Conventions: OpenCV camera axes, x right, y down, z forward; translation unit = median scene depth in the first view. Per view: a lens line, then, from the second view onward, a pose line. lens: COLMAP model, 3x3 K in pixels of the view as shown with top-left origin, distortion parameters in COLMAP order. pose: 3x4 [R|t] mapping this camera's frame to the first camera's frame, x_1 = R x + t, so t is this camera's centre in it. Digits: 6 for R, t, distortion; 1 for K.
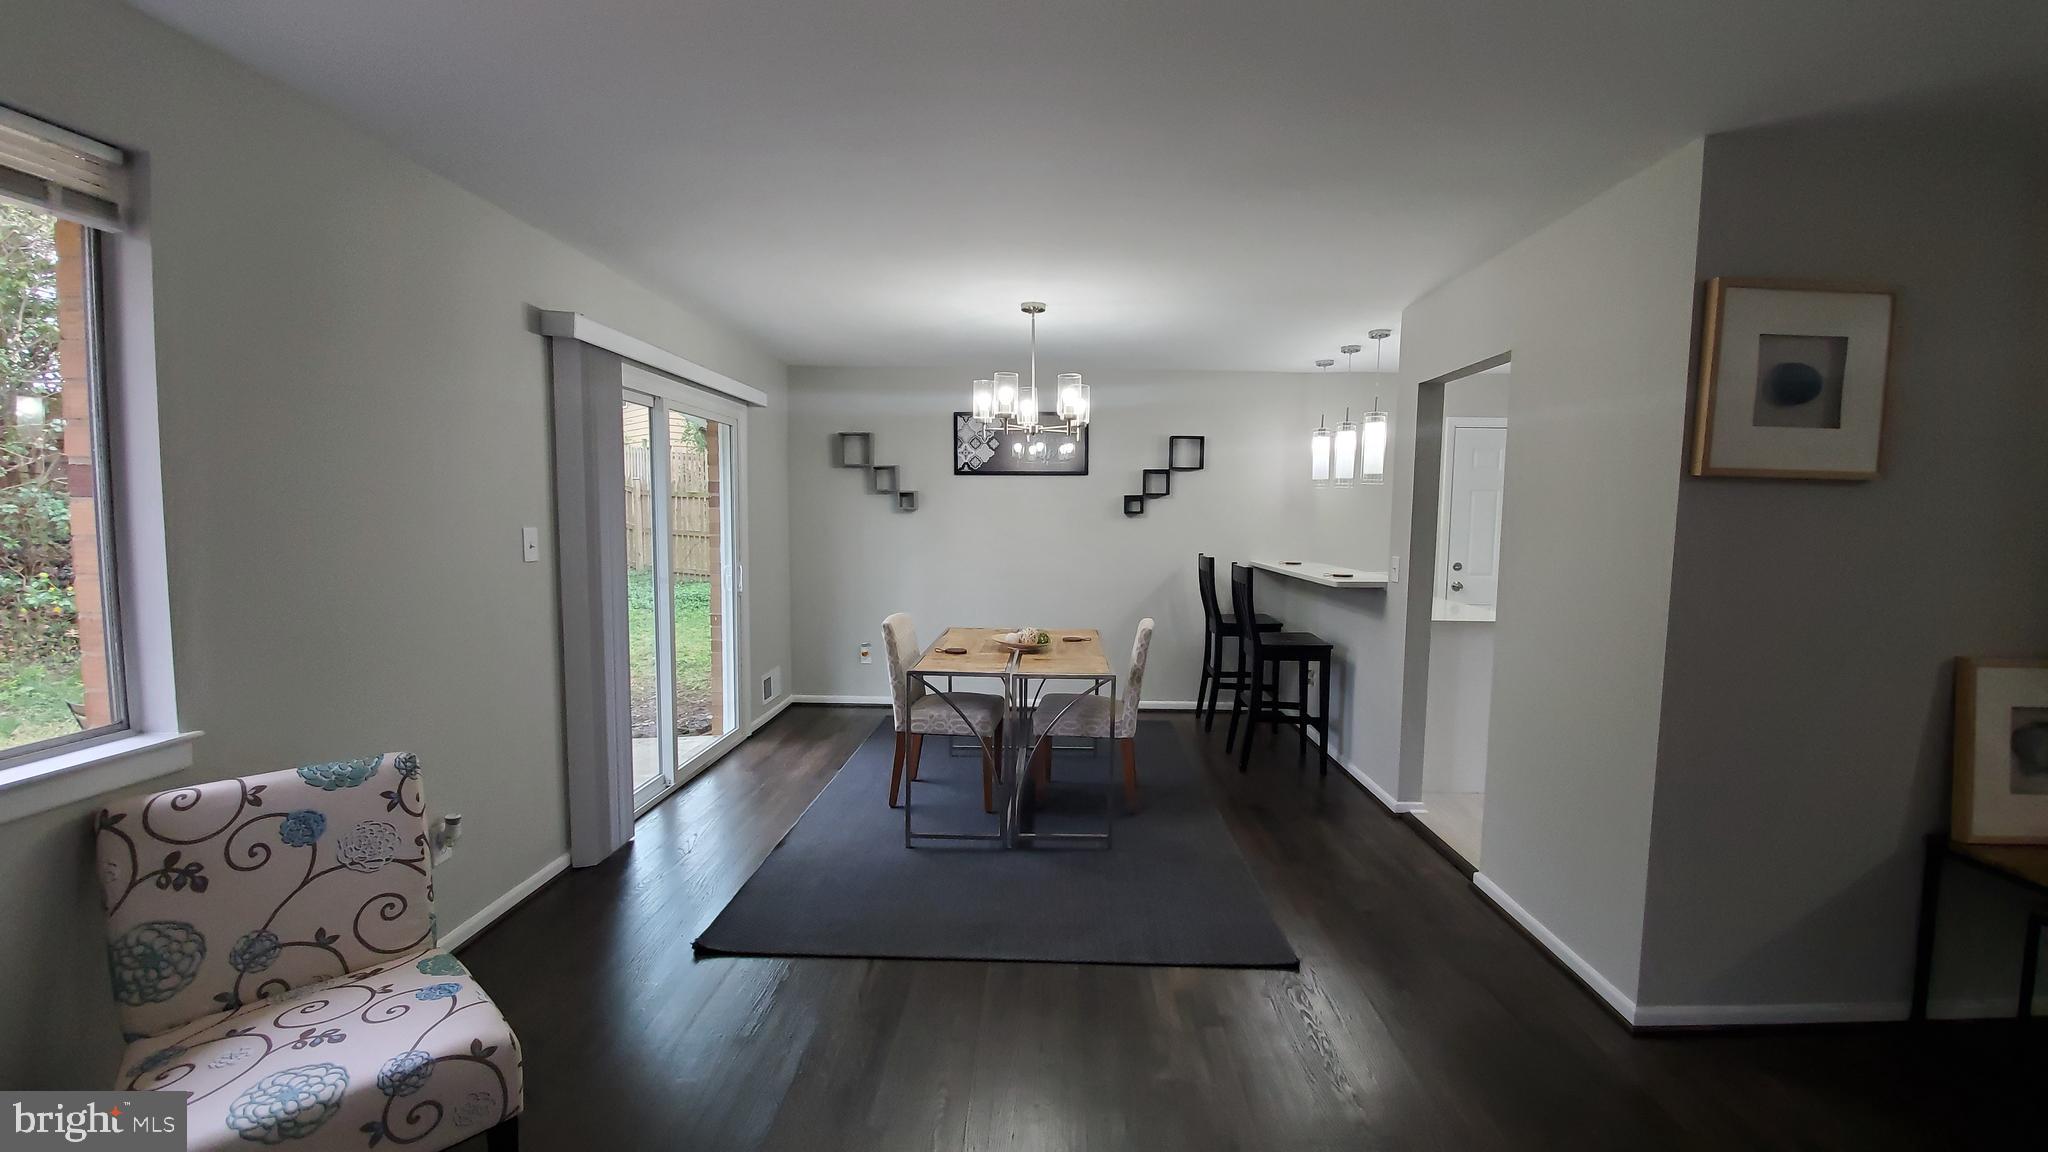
lens RADIAL K [[810.0, 0, 1053.2], [0, 810.0, 577.1], [0, 0, 1]] dist [0.000824, -0.014262]
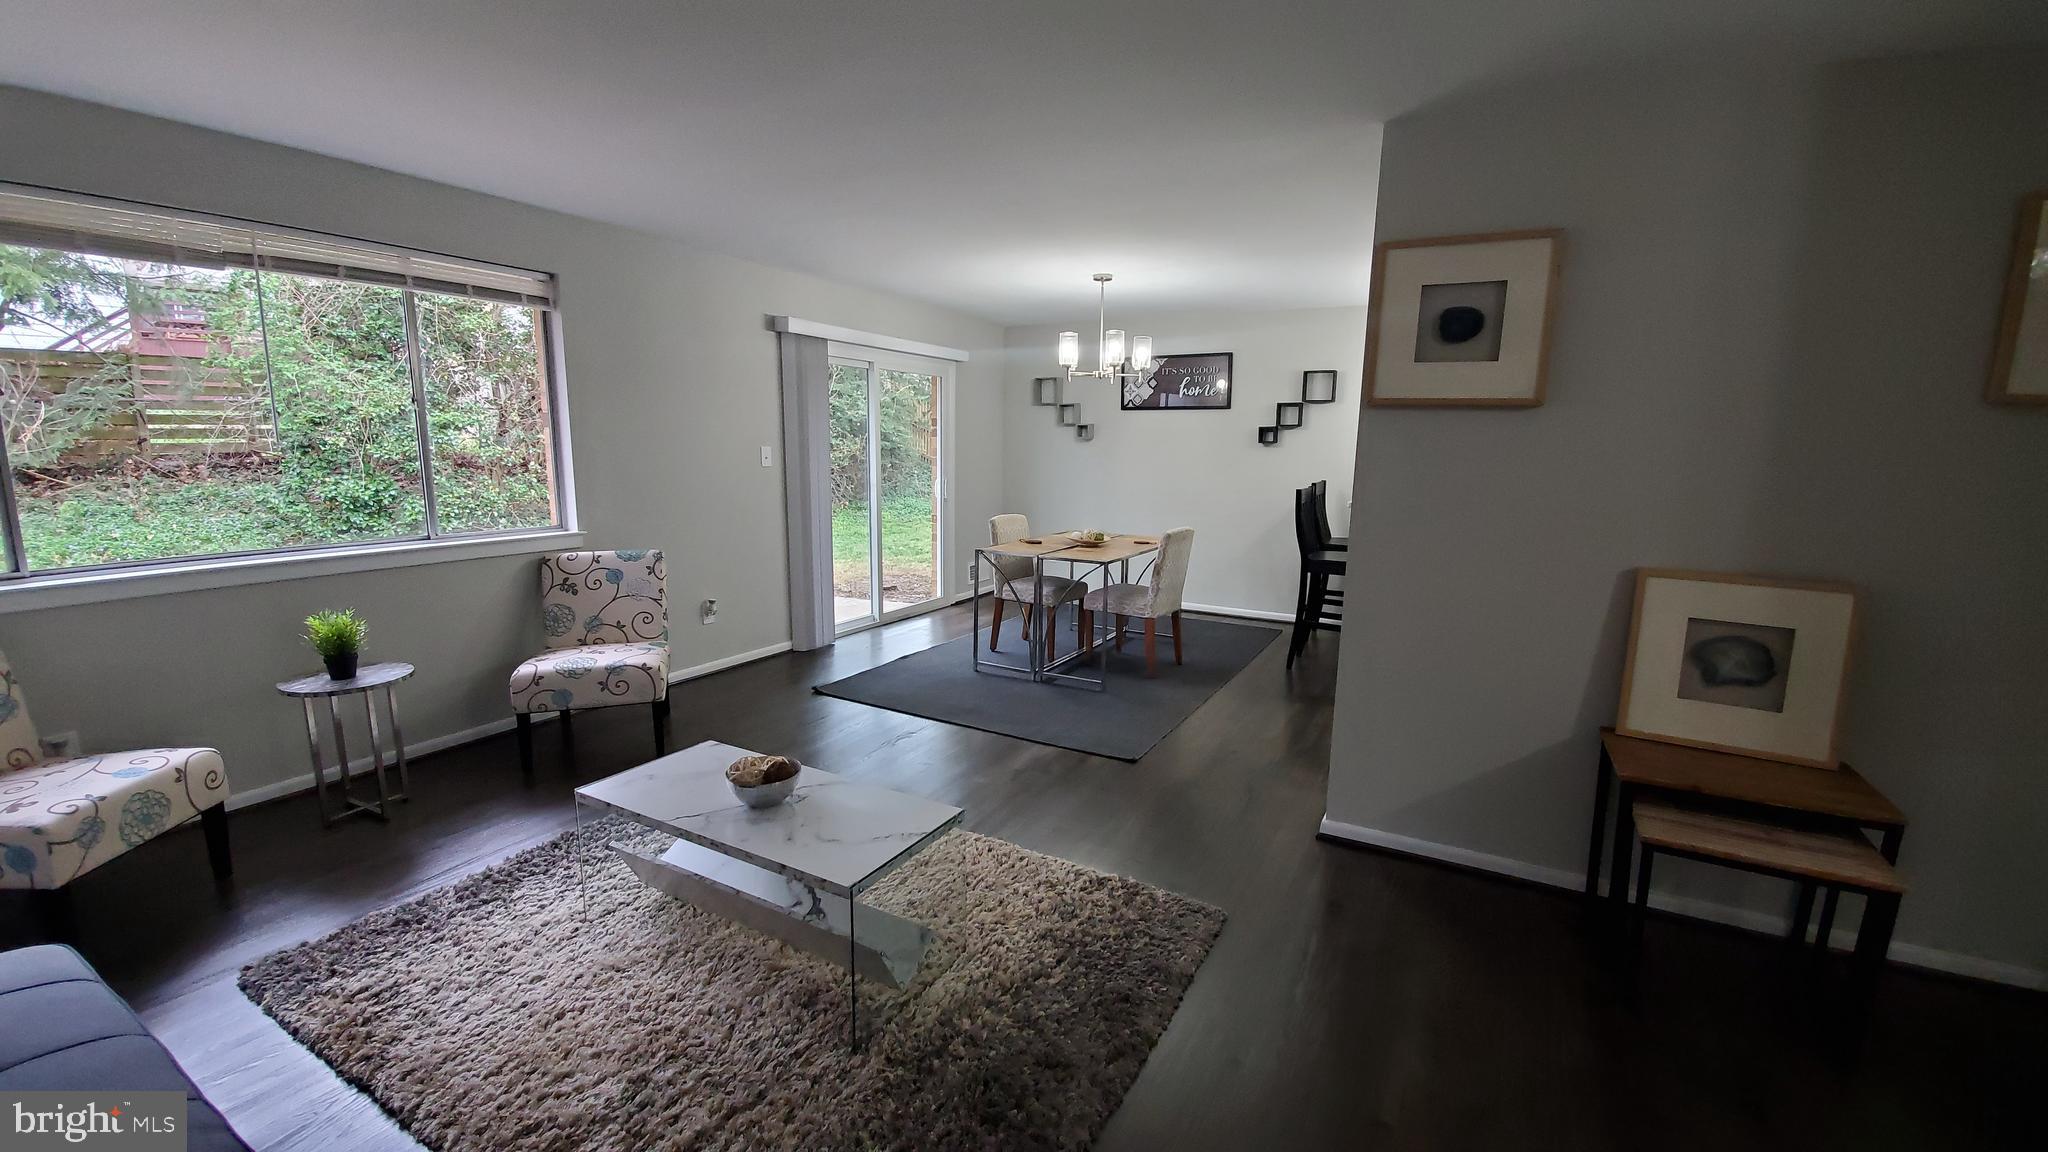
lens RADIAL K [[804.4, 0, 1051.7], [0, 804.4, 579.3], [0, 0, 1]] dist [0.000406, -0.011298]
pose [[0.886596, 0.079693, -0.455629, 0.858796], [-0.042224, 0.994877, 0.091848, 0.046036], [0.460614, -0.062193, 0.885419, -0.315876]]
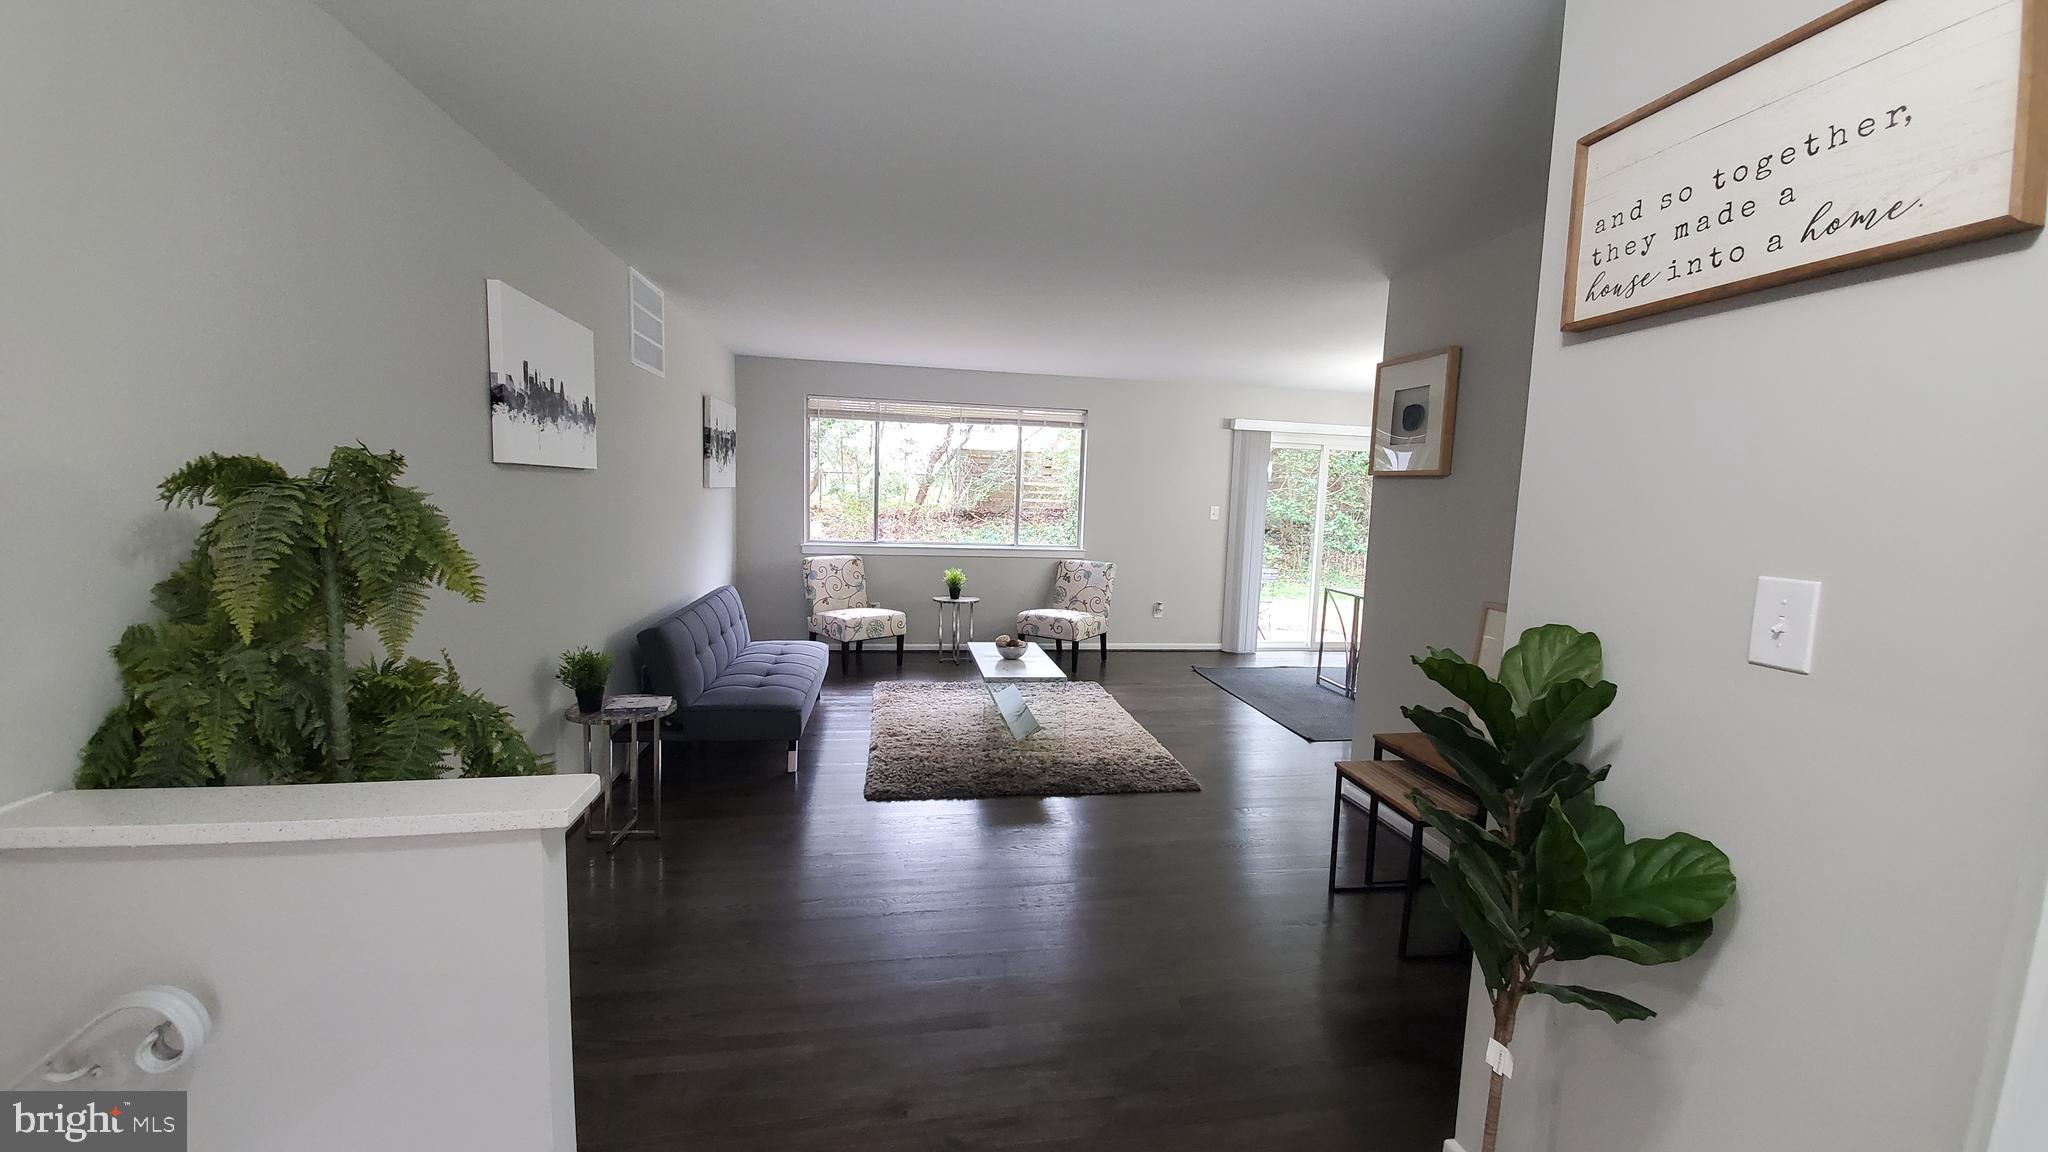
lens RADIAL K [[804.4, 0, 1051.7], [0, 804.4, 579.3], [0, 0, 1]] dist [0.000406, -0.011298]
pose [[0.204119, 0.097660, -0.974063, 2.139010], [-0.108900, 0.991101, 0.076548, 0.034407], [0.972870, 0.090451, 0.212937, -0.020494]]
